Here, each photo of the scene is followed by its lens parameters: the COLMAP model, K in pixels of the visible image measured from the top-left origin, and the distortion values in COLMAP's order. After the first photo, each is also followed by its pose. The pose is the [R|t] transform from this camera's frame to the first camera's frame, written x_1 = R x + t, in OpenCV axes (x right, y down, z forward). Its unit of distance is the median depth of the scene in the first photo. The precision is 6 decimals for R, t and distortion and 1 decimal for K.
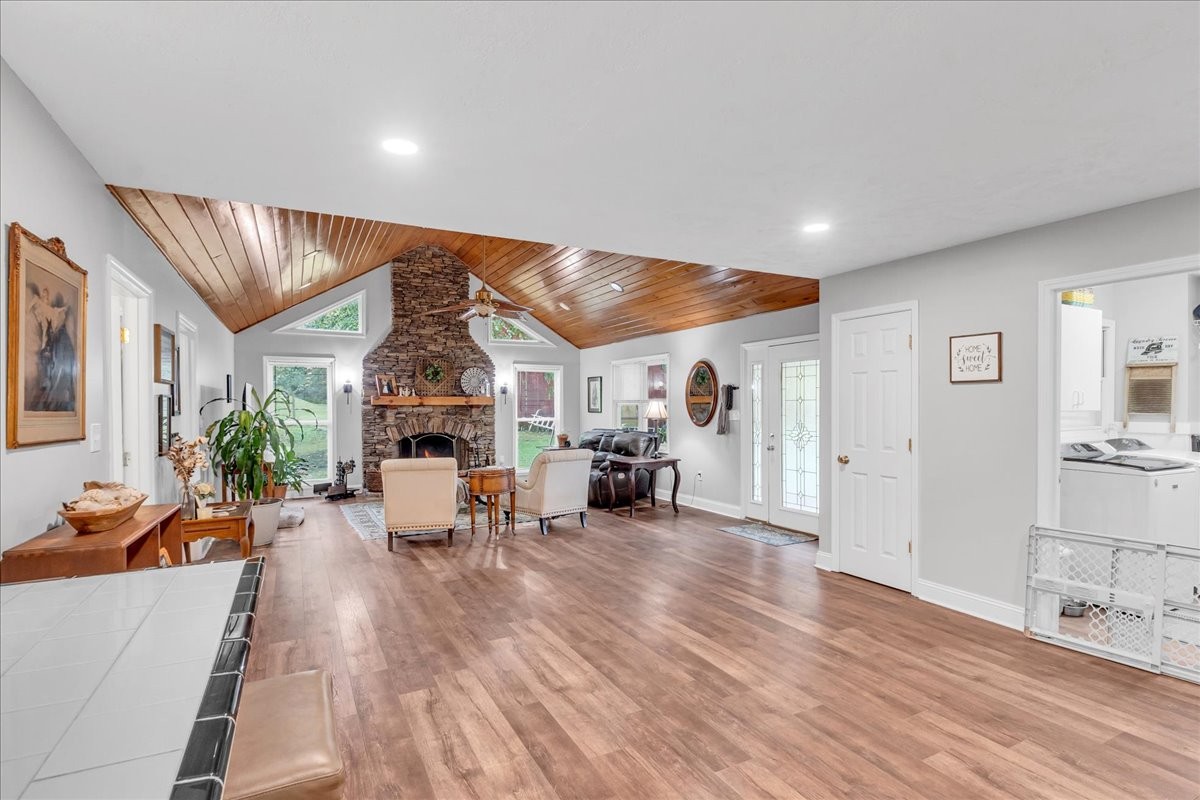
lens RADIAL K [[588.1, 0, 593.2], [0, 588.1, 408.3], [0, 0, 1]] dist [-0.003211, 0.001349]
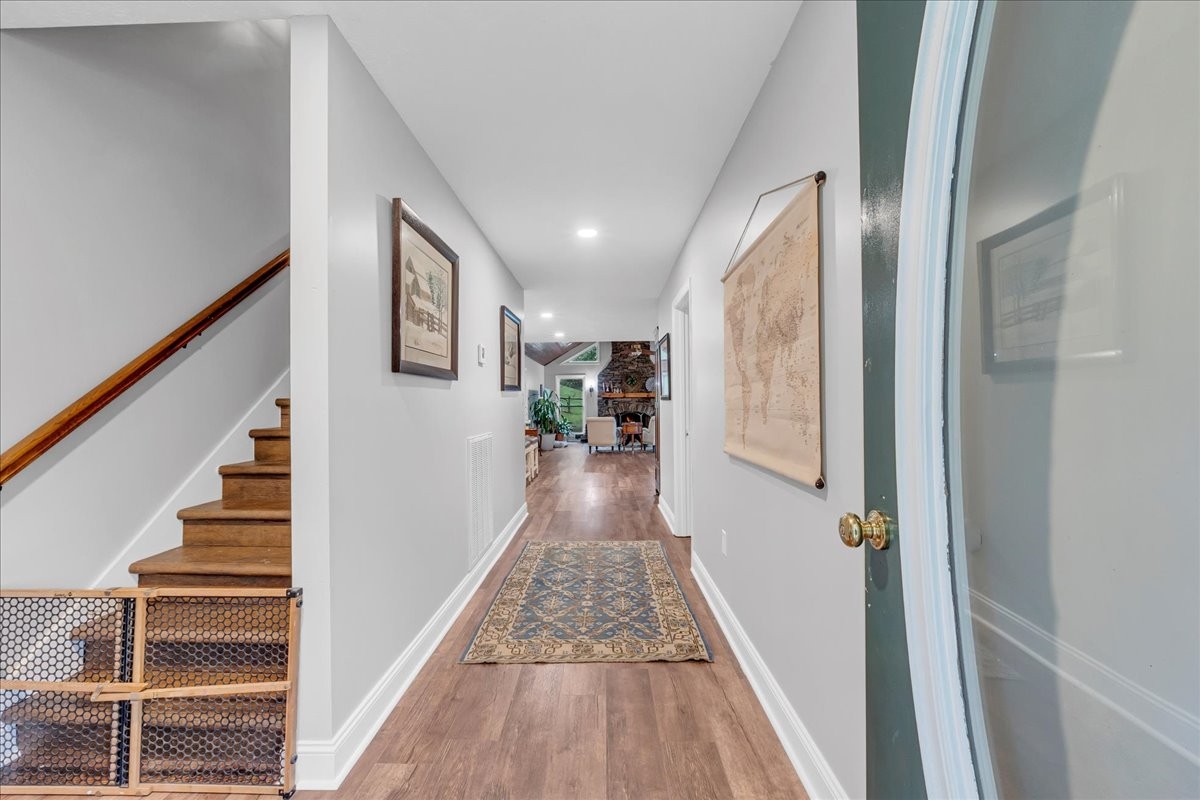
lens RADIAL K [[507.0, 0, 598.3], [0, 507.0, 399.1], [0, 0, 1]] dist [-0.005979, -0.000542]
pose [[0.886751, -0.006197, -0.462206, 0.482154], [-0.000184, 0.999905, -0.013760, 0.027827], [0.462248, 0.012287, 0.886666, -0.637480]]
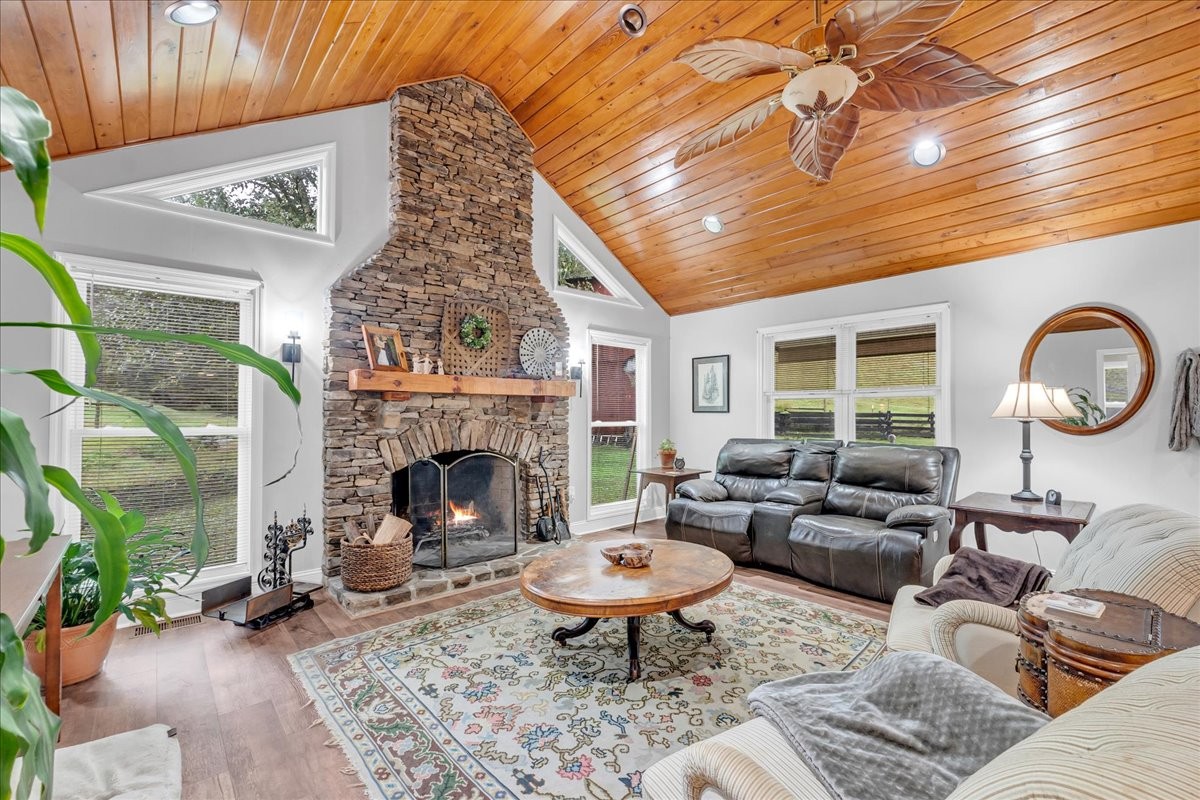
lens RADIAL K [[507.0, 0, 592.3], [0, 507.0, 403.9], [0, 0, 1]] dist [-0.005979, -0.000542]
pose [[0.969816, 0.009234, 0.243664, -0.329736], [-0.003495, 0.999706, -0.023975, 0.014657], [-0.243814, 0.022399, 0.969563, 0.653850]]
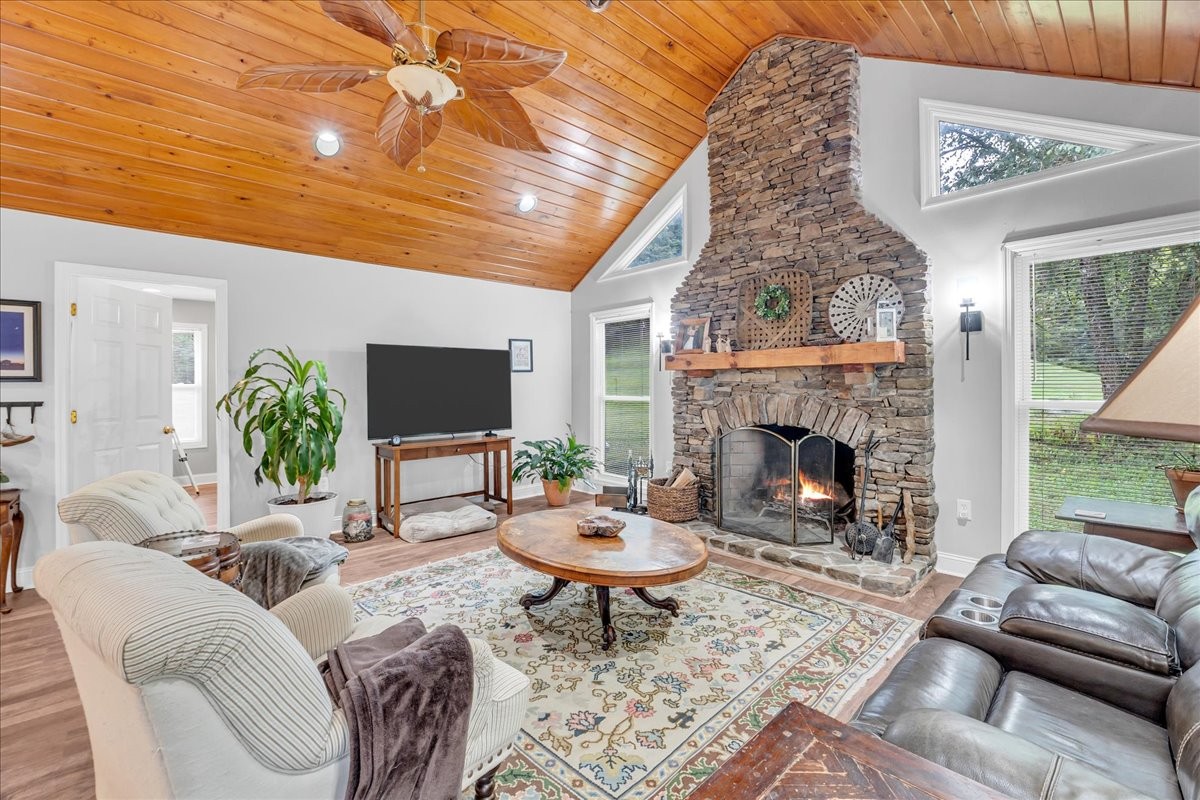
lens RADIAL K [[507.0, 0, 595.5], [0, 507.0, 387.2], [0, 0, 1]] dist [-0.005979, -0.000542]
pose [[0.263540, -0.000090, -0.964648, 0.114798], [0.000925, 1.000000, 0.000160, 0.012145], [0.964648, -0.000935, 0.263540, 0.884486]]
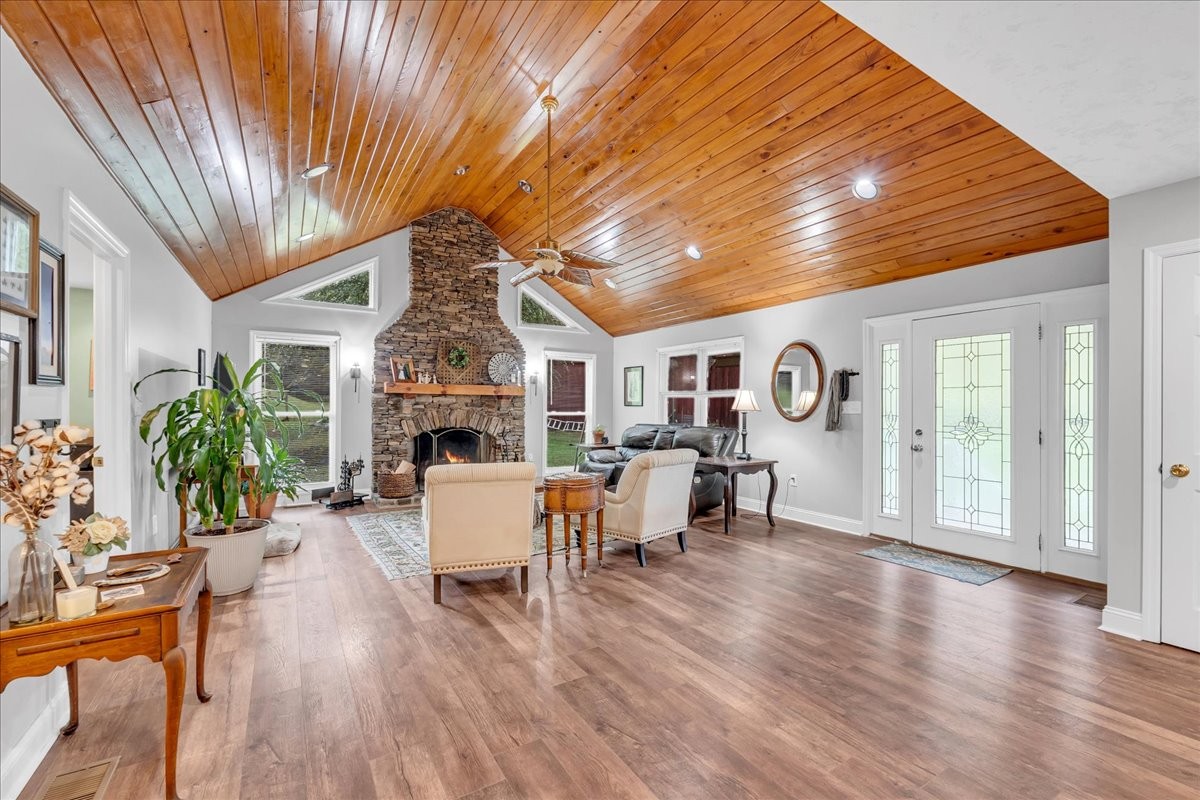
lens RADIAL K [[507.0, 0, 591.4], [0, 507.0, 403.5], [0, 0, 1]] dist [-0.005979, -0.000542]
pose [[0.997434, 0.010499, 0.070820, -0.152047], [-0.009765, 0.999895, -0.010697, 0.015557], [-0.070924, 0.009978, 0.997432, 0.294735]]
